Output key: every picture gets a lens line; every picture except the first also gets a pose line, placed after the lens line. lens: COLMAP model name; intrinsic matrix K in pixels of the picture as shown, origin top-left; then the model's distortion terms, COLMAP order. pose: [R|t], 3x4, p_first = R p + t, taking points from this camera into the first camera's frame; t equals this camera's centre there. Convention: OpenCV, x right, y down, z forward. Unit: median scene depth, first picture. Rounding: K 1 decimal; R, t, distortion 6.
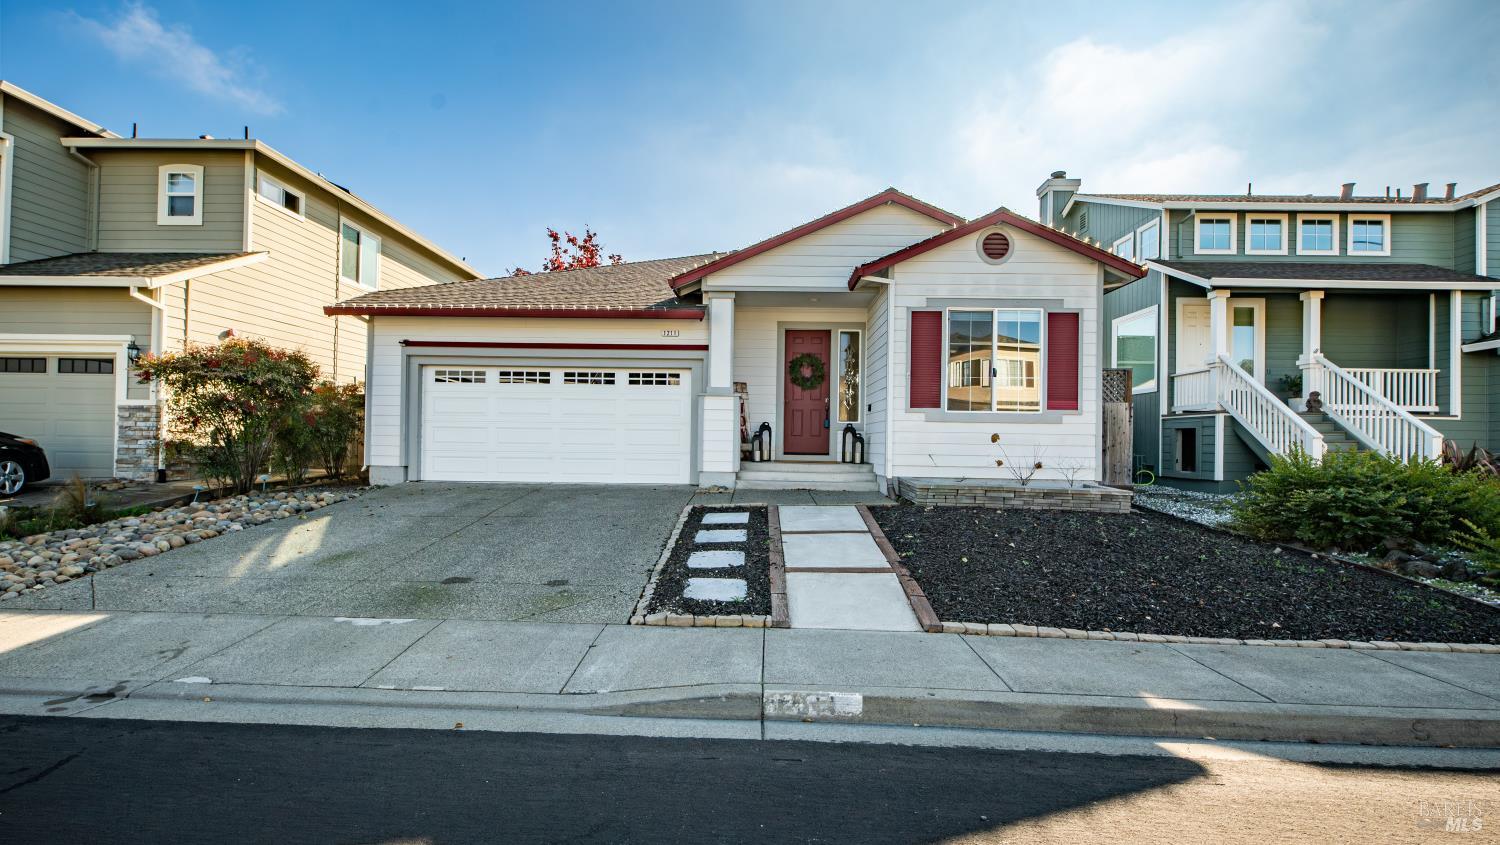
lens RADIAL K [[663.4, 0, 755.9], [0, 663.4, 424.7], [0, 0, 1]] dist [0.000916, -0.002069]
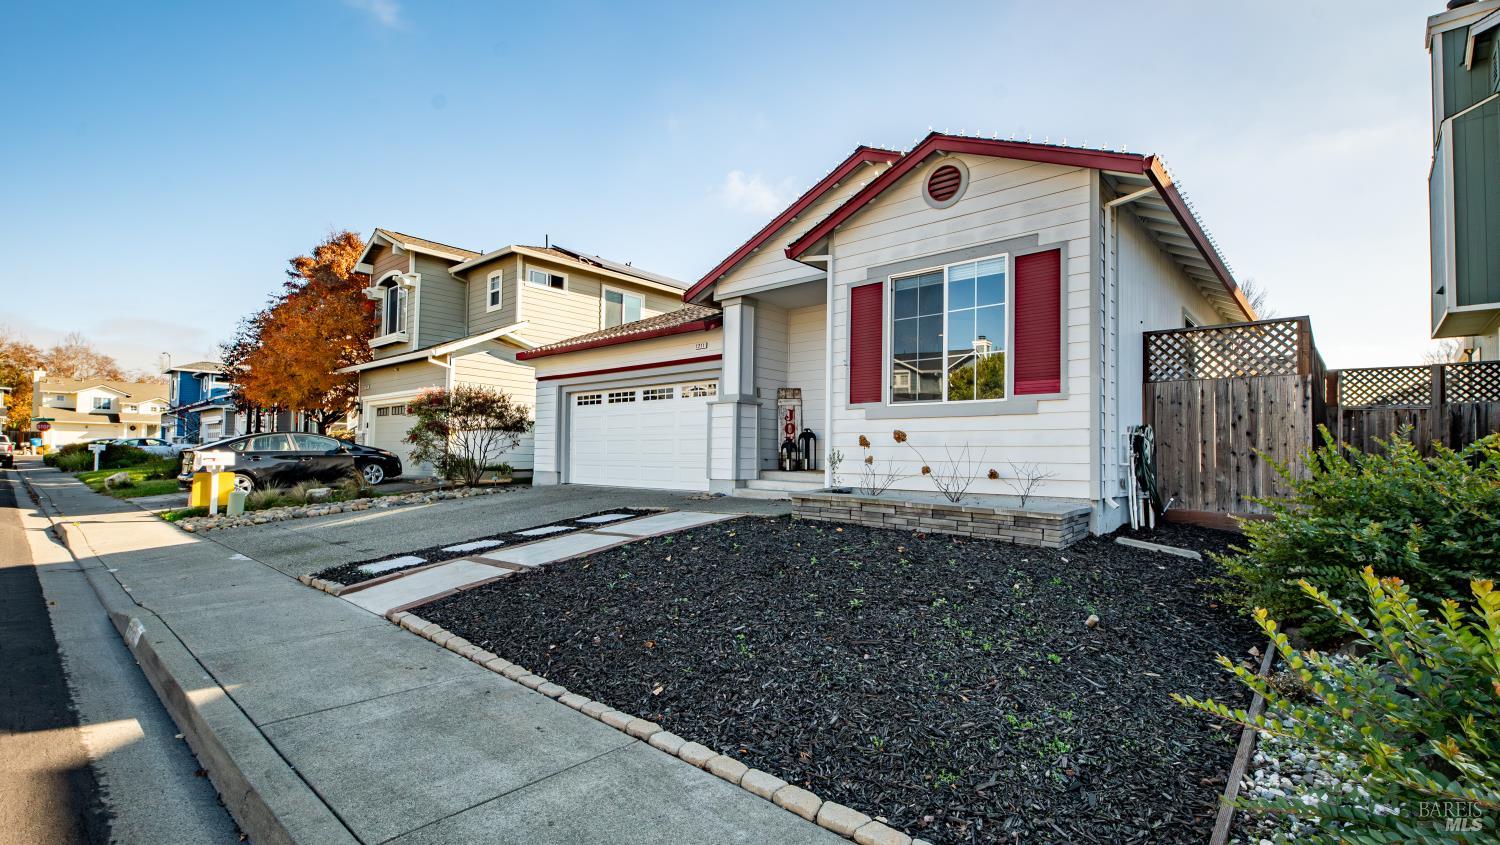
lens RADIAL K [[663.4, 0, 754.3], [0, 663.4, 431.6], [0, 0, 1]] dist [0.000916, -0.002069]
pose [[0.764348, -0.030611, -0.644077, 0.670787], [0.014551, 0.999437, -0.030232, 0.032660], [0.644640, 0.013736, 0.764363, 0.285698]]
